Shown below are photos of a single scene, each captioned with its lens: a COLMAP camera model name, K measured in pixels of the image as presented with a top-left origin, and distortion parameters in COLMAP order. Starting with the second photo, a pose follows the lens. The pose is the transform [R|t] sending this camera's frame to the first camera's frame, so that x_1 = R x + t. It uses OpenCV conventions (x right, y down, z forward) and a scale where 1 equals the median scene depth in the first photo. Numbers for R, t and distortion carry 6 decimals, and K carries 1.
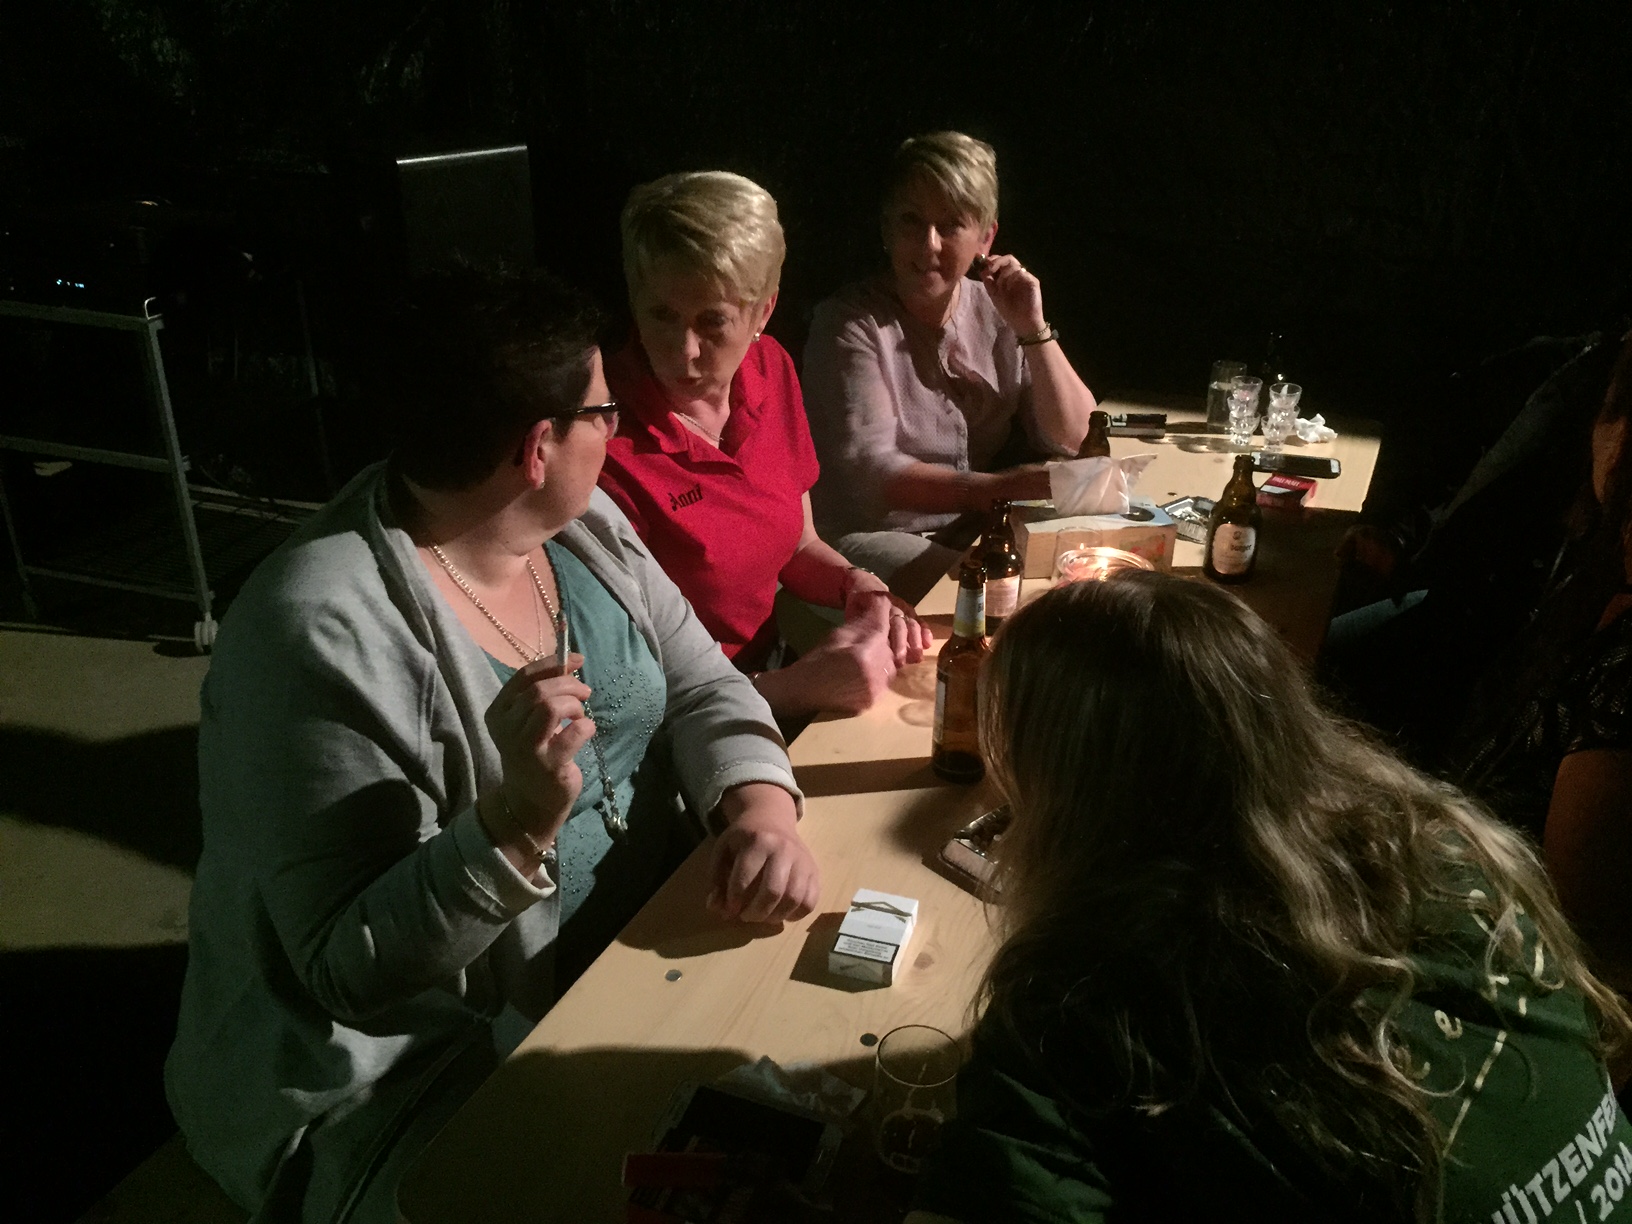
lens RADIAL K [[1389.8, 0, 804.0], [0, 1389.8, 607.4], [0, 0, 1]] dist [0.082111, -0.090446]
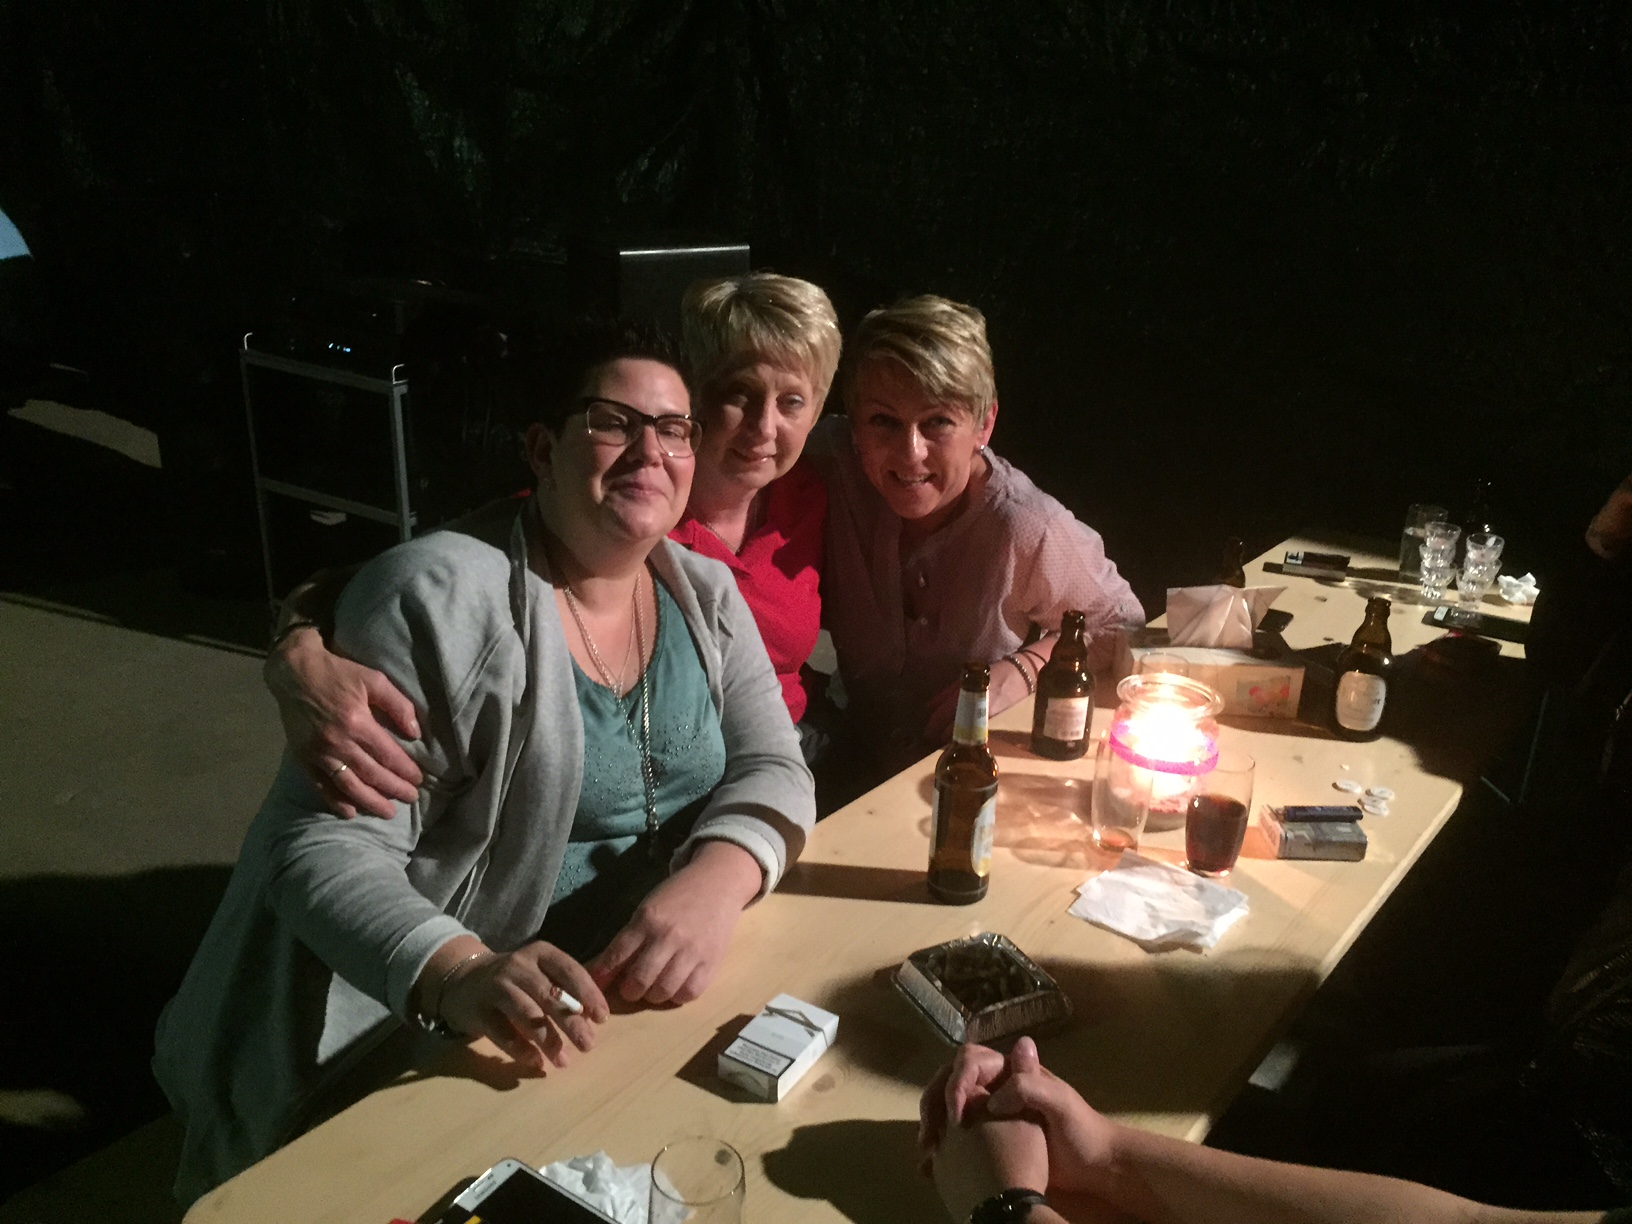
lens RADIAL K [[1389.8, 0, 819.7], [0, 1389.8, 616.1], [0, 0, 1]] dist [0.082111, -0.090446]
pose [[0.968849, 0.108843, -0.222454, 0.134392], [-0.127233, 0.989397, -0.070041, 0.008344], [0.212472, 0.096162, 0.972424, 0.042753]]
